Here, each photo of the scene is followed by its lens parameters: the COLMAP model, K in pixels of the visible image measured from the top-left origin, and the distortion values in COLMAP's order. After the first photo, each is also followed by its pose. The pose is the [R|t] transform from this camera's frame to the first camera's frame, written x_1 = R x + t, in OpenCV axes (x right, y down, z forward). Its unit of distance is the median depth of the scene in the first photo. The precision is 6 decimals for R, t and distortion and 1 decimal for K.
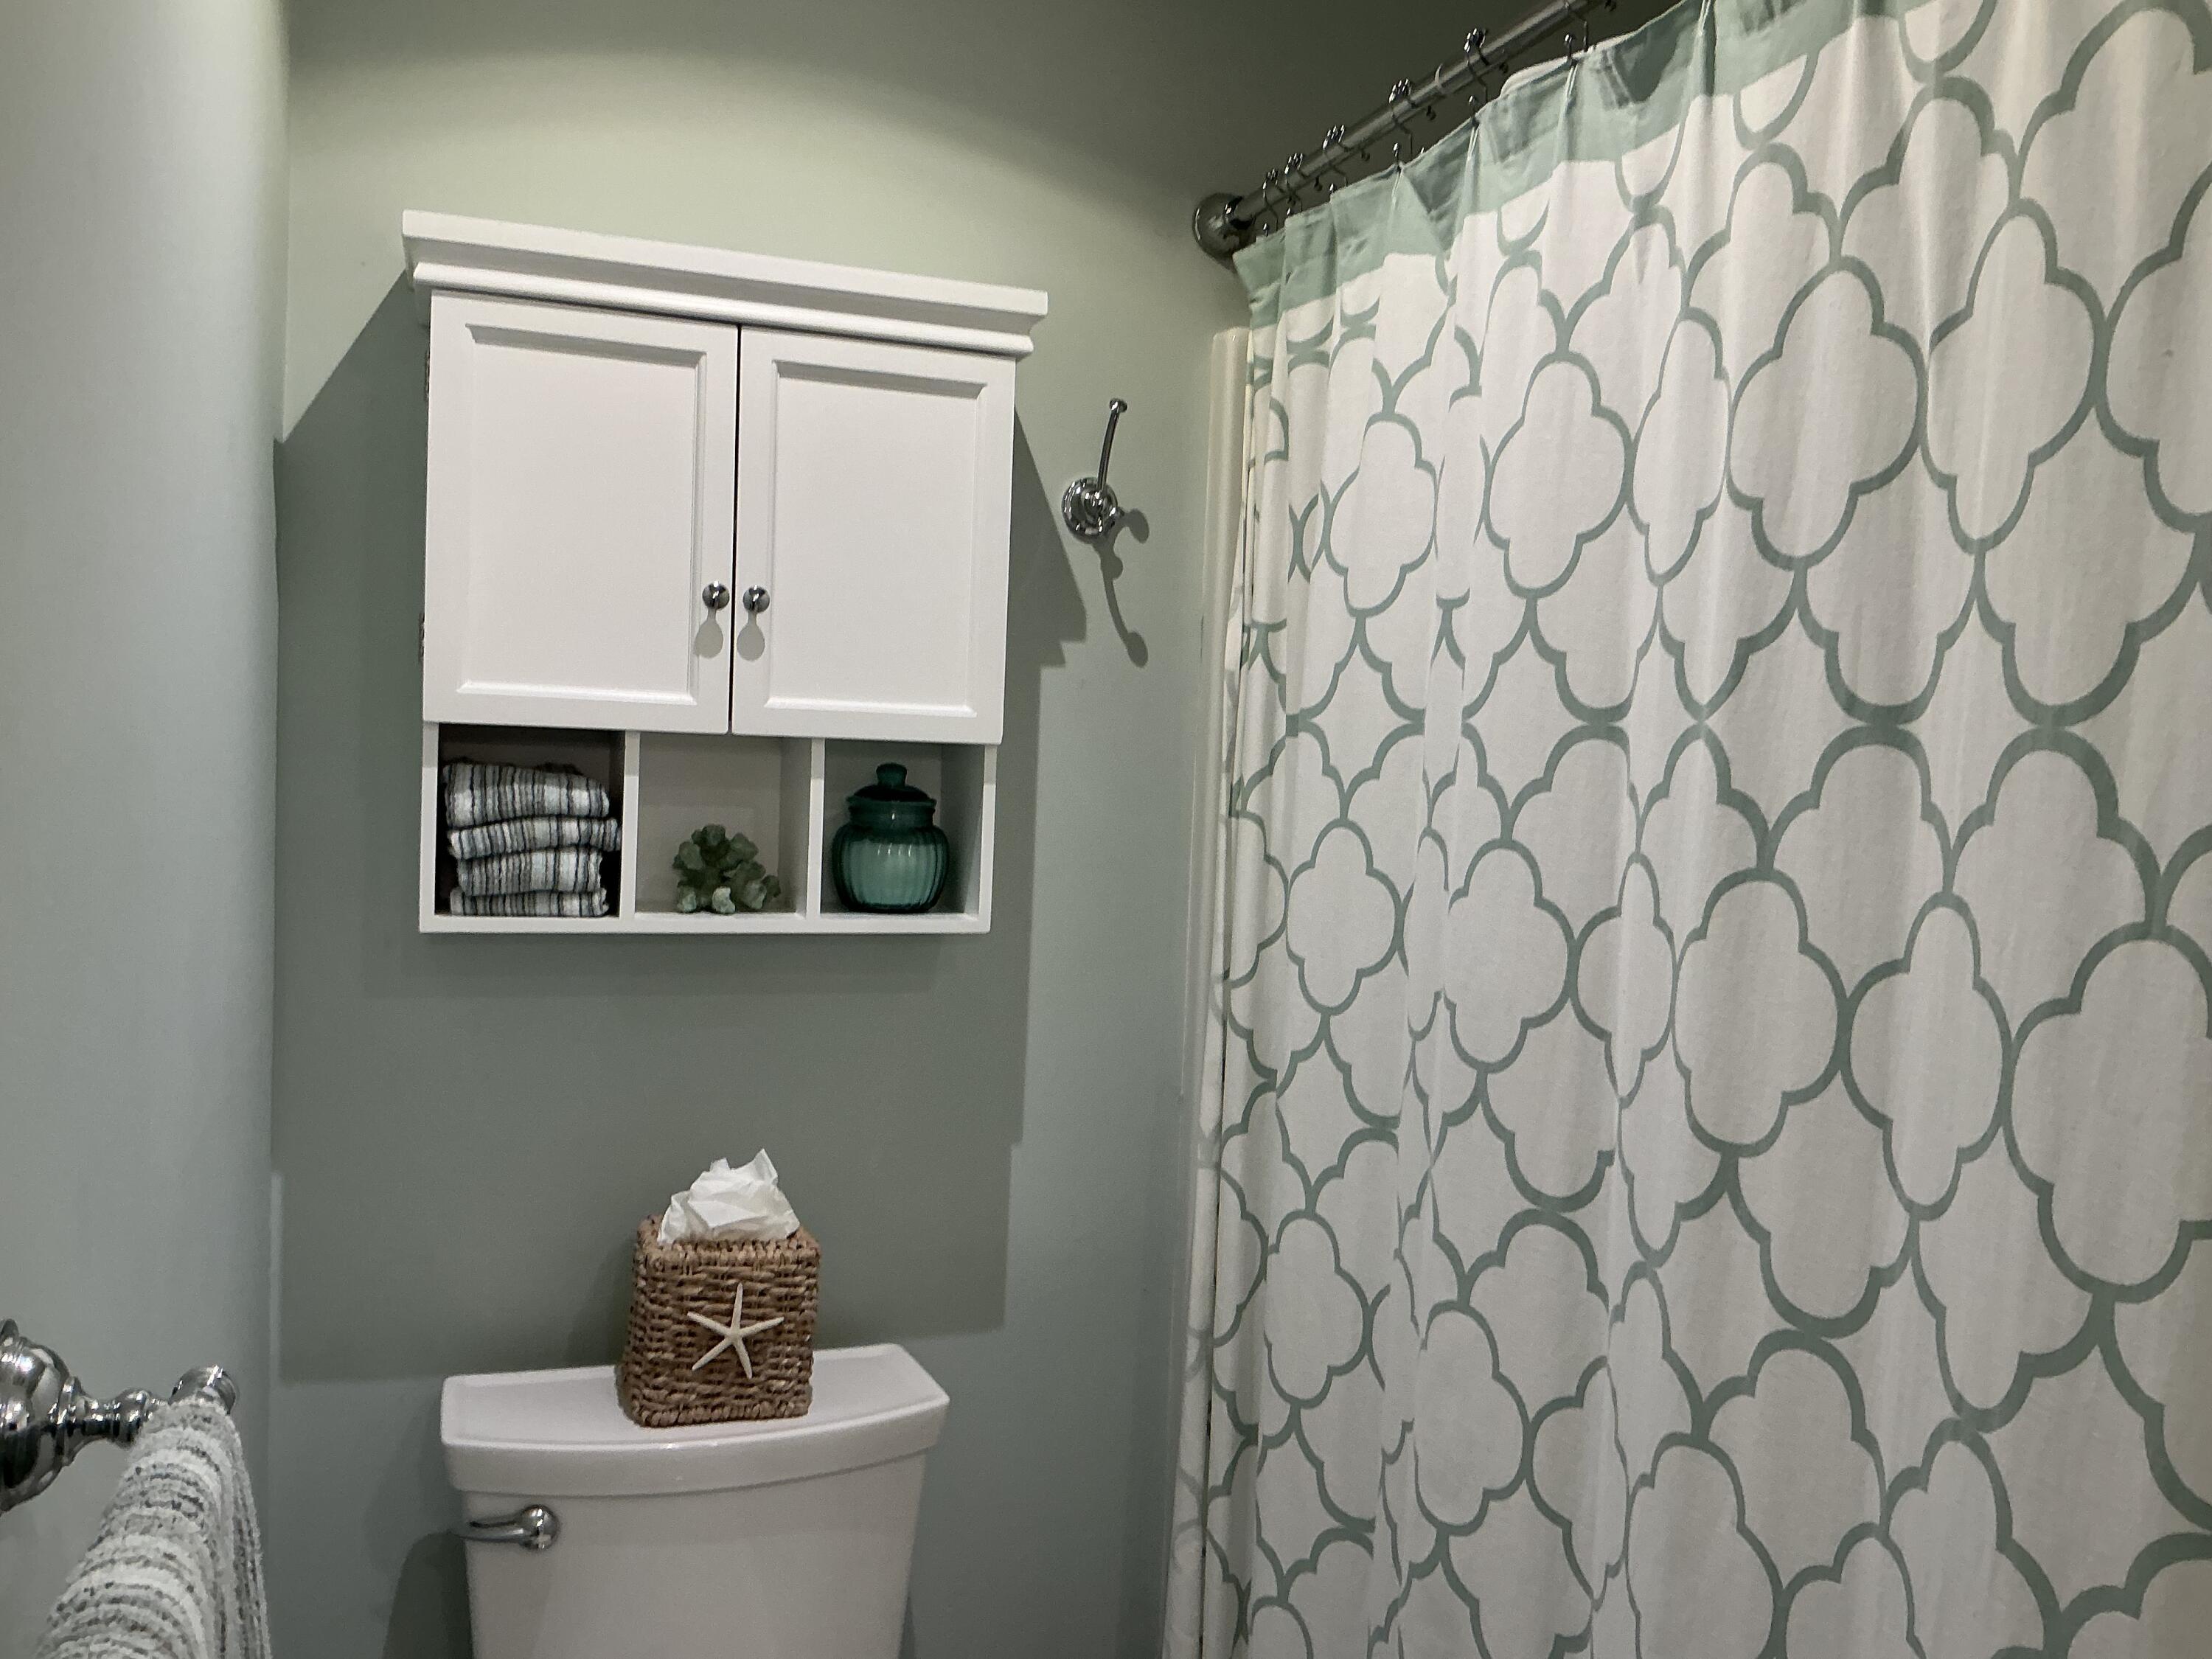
lens RADIAL K [[1845.4, 0, 1106.0], [0, 1845.4, 829.5], [0, 0, 1]] dist [0.125210, -0.258209]
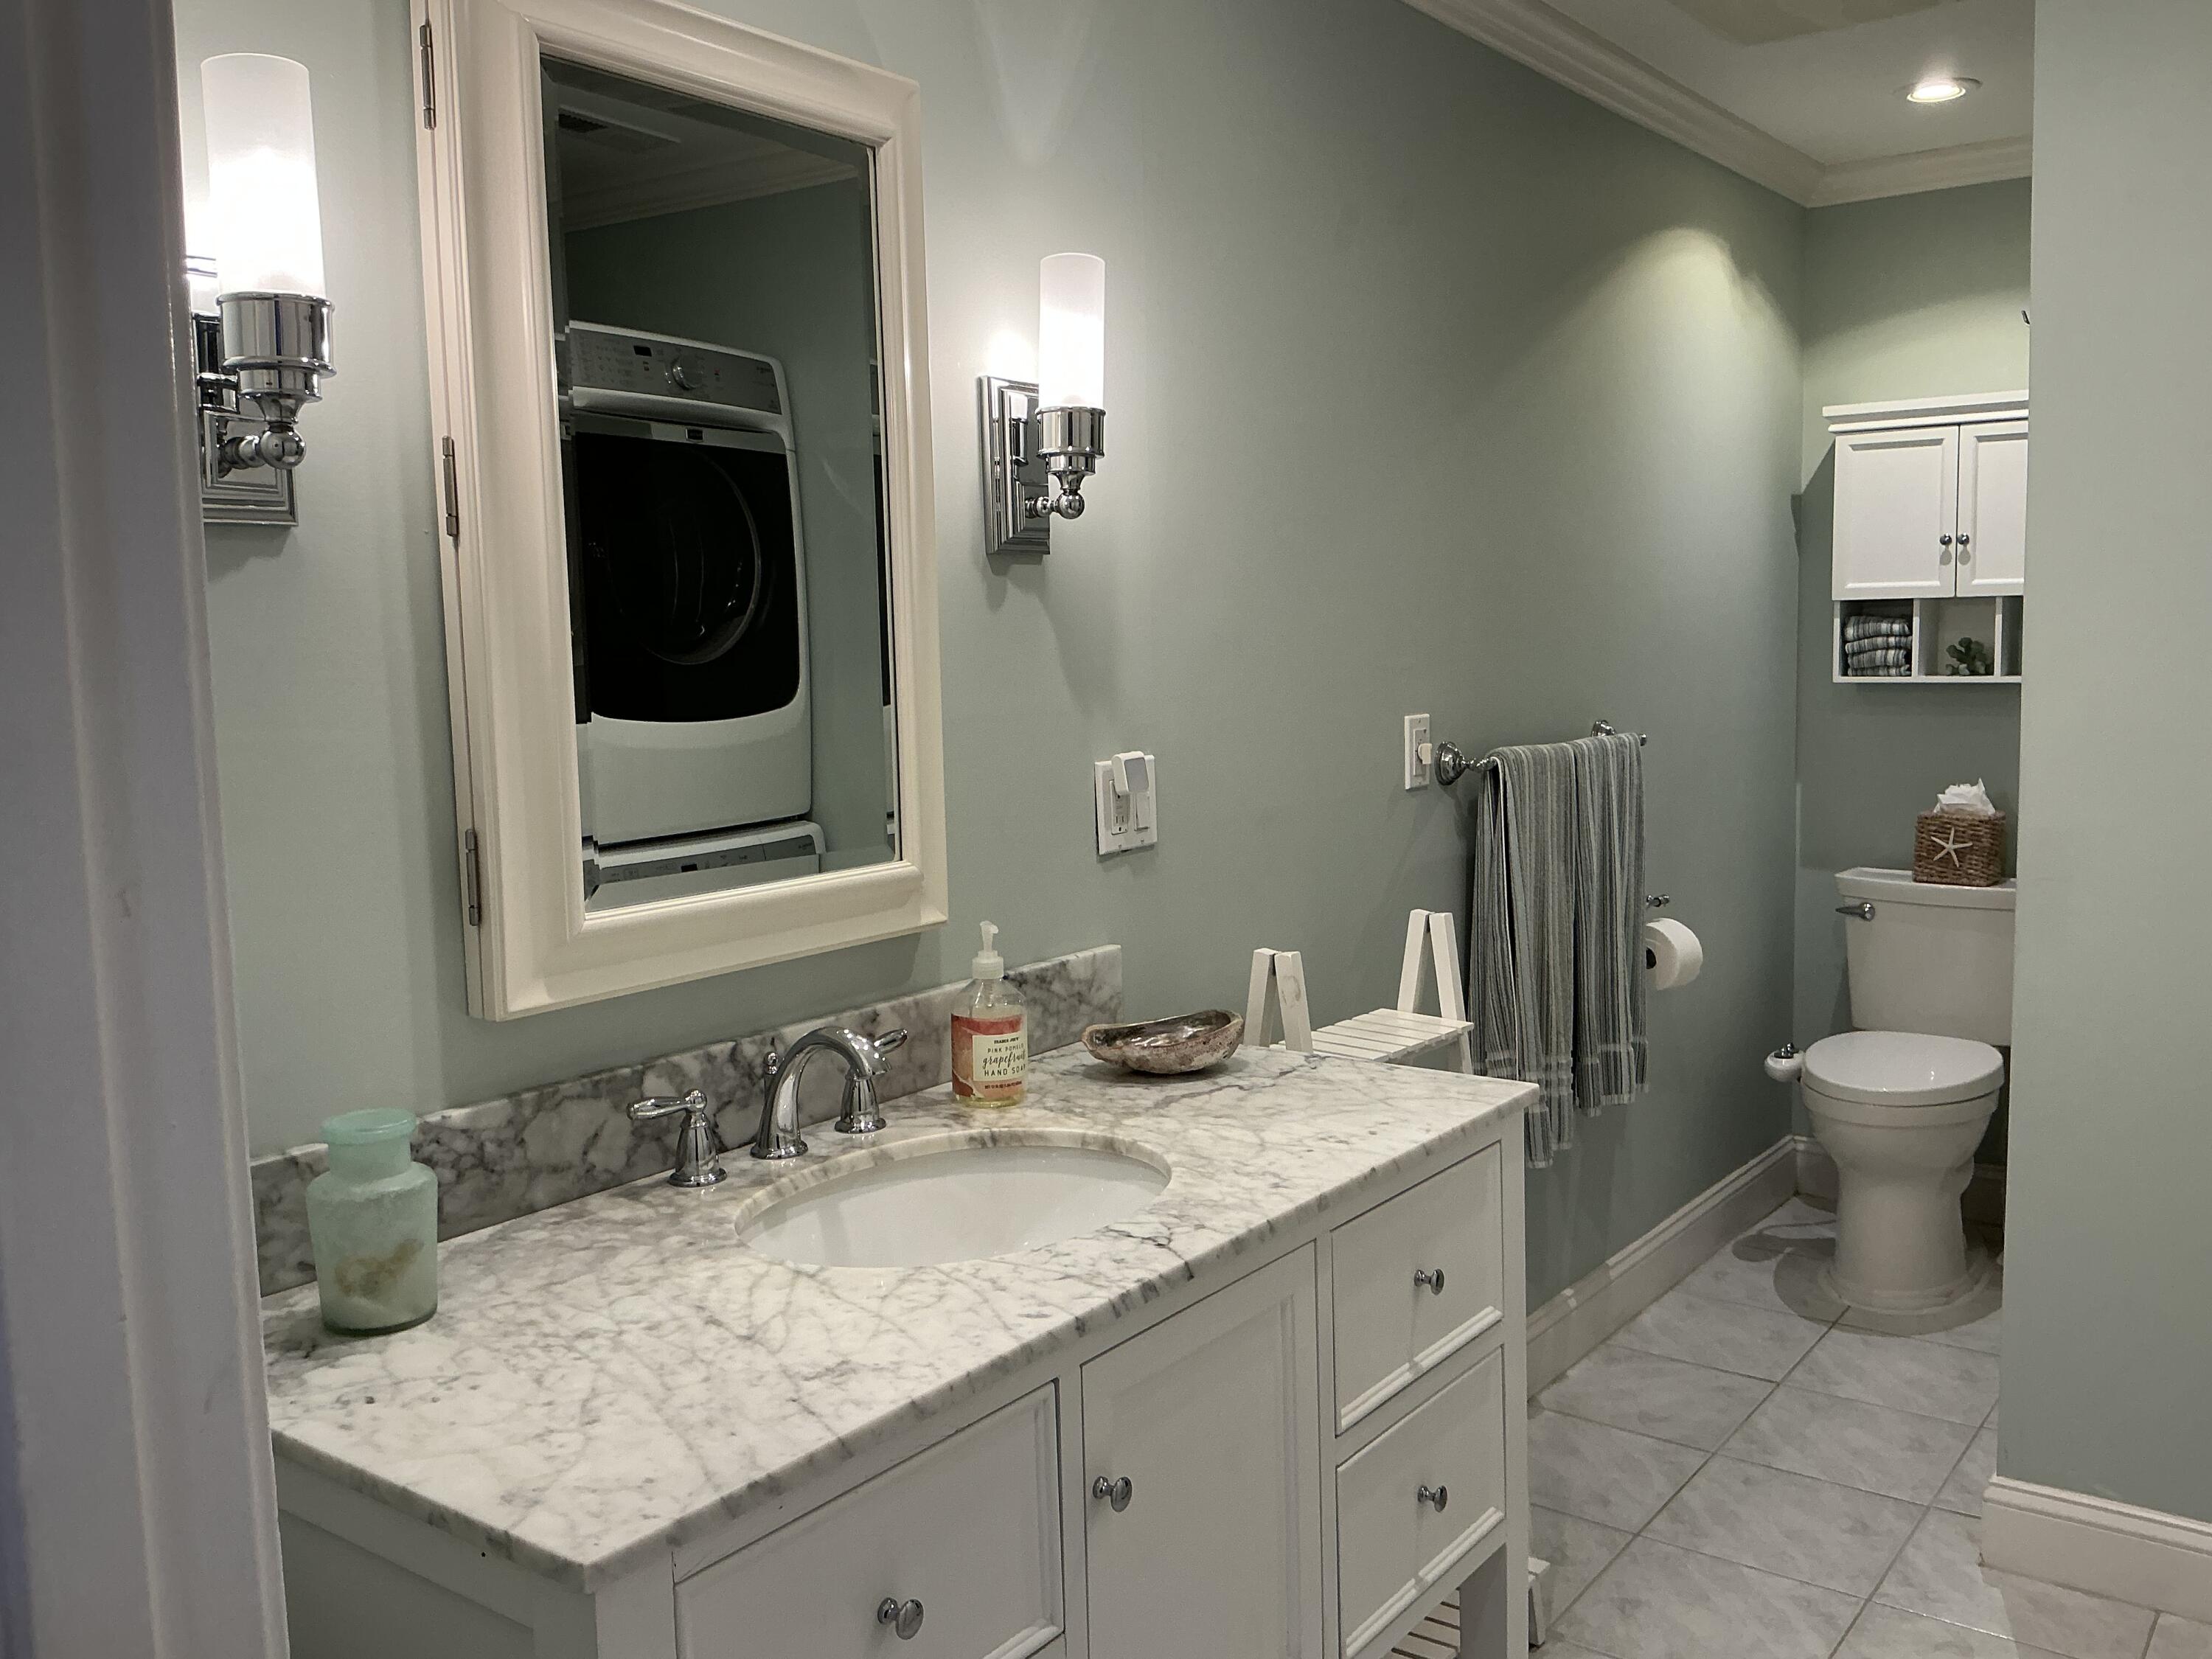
lens RADIAL K [[1845.4, 0, 1106.0], [0, 1845.4, 829.5], [0, 0, 1]] dist [0.125210, -0.258209]
pose [[0.547225, 0.039008, -0.836076, 1.225732], [0.005979, 0.998706, 0.050508, 0.118665], [0.836964, -0.032638, 0.546283, -1.233464]]
